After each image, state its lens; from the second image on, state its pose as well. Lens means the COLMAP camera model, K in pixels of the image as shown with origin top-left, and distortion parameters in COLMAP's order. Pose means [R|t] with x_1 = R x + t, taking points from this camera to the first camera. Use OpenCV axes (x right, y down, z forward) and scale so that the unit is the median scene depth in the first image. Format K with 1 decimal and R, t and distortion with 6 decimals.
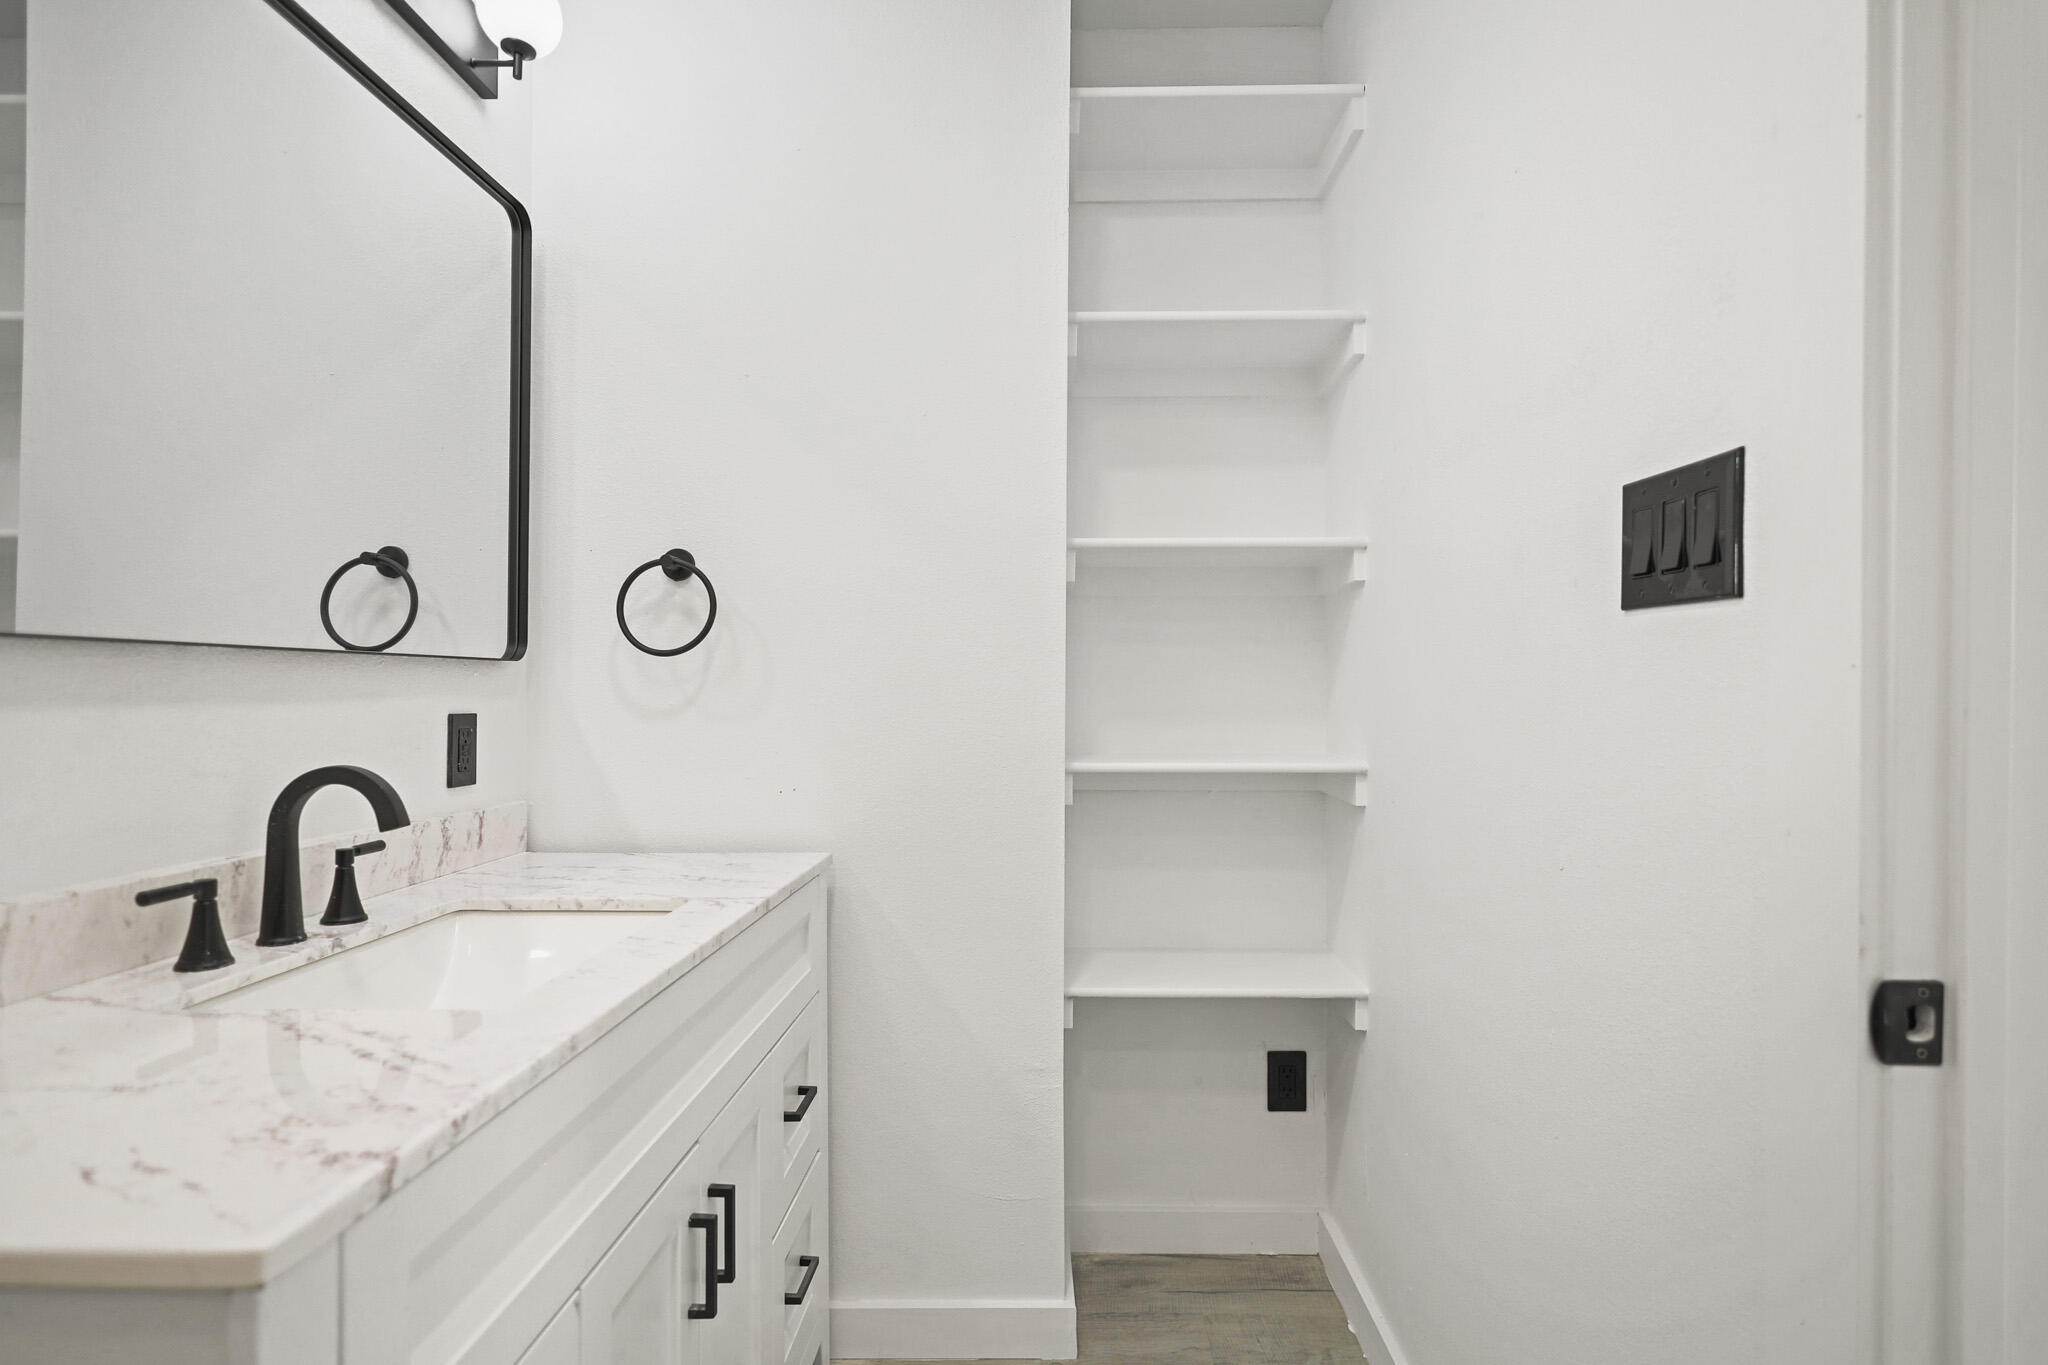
lens RADIAL K [[972.2, 0, 1042.3], [0, 972.2, 676.0], [0, 0, 1]] dist [0.007062, -0.000897]
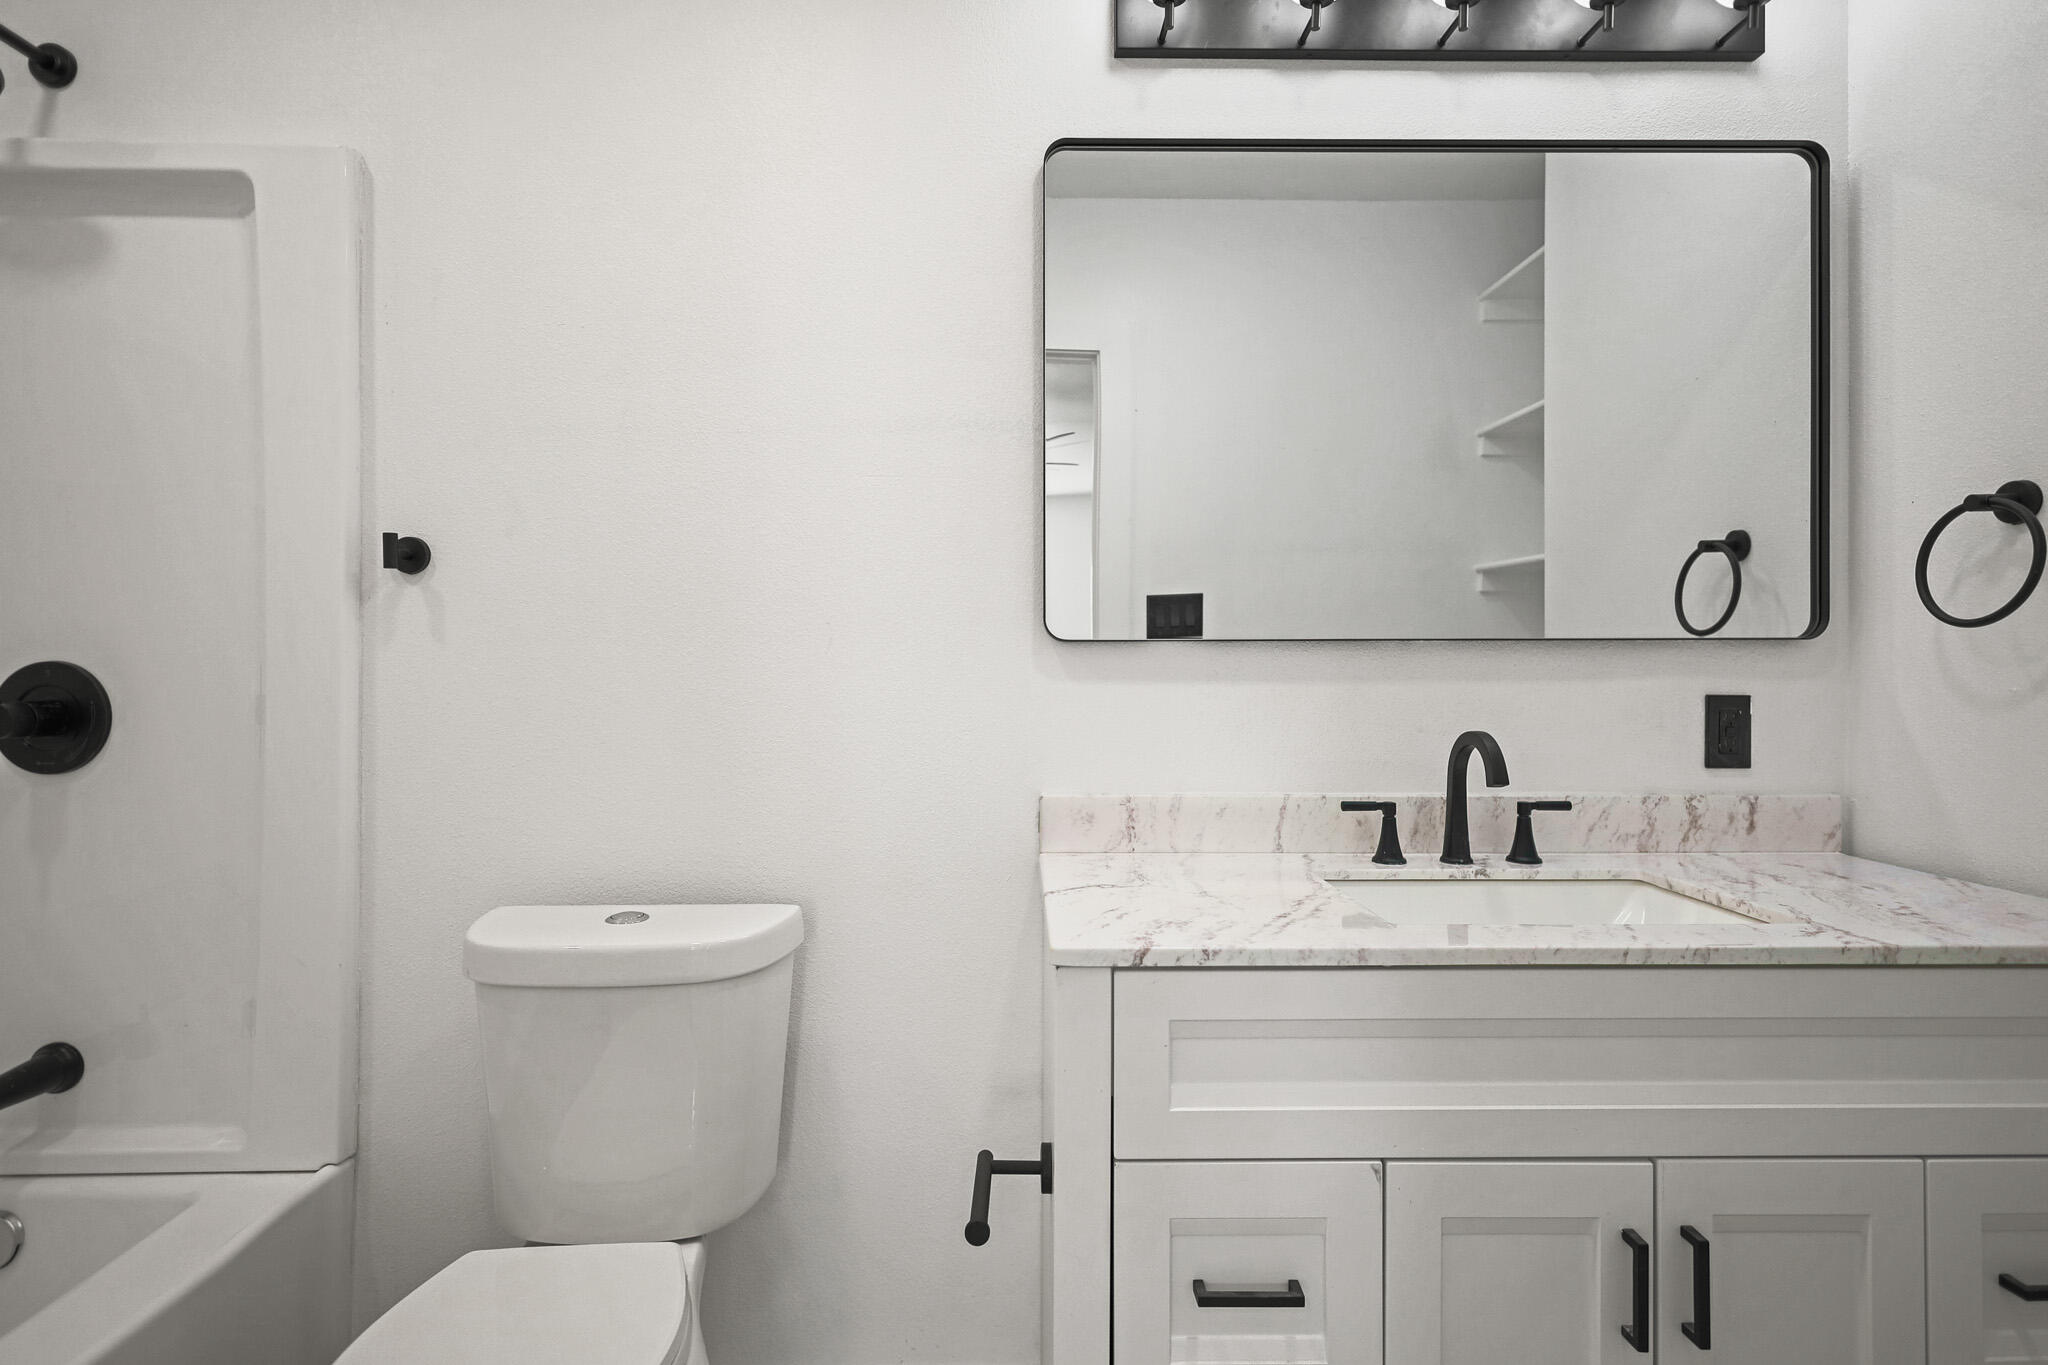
lens RADIAL K [[972.2, 0, 1042.3], [0, 972.2, 676.0], [0, 0, 1]] dist [0.007062, -0.000897]
pose [[0.006407, 0.000962, -0.999979, 0.413618], [0.023384, 0.999726, 0.001111, 0.001333], [0.999706, -0.023391, 0.006383, 0.311862]]
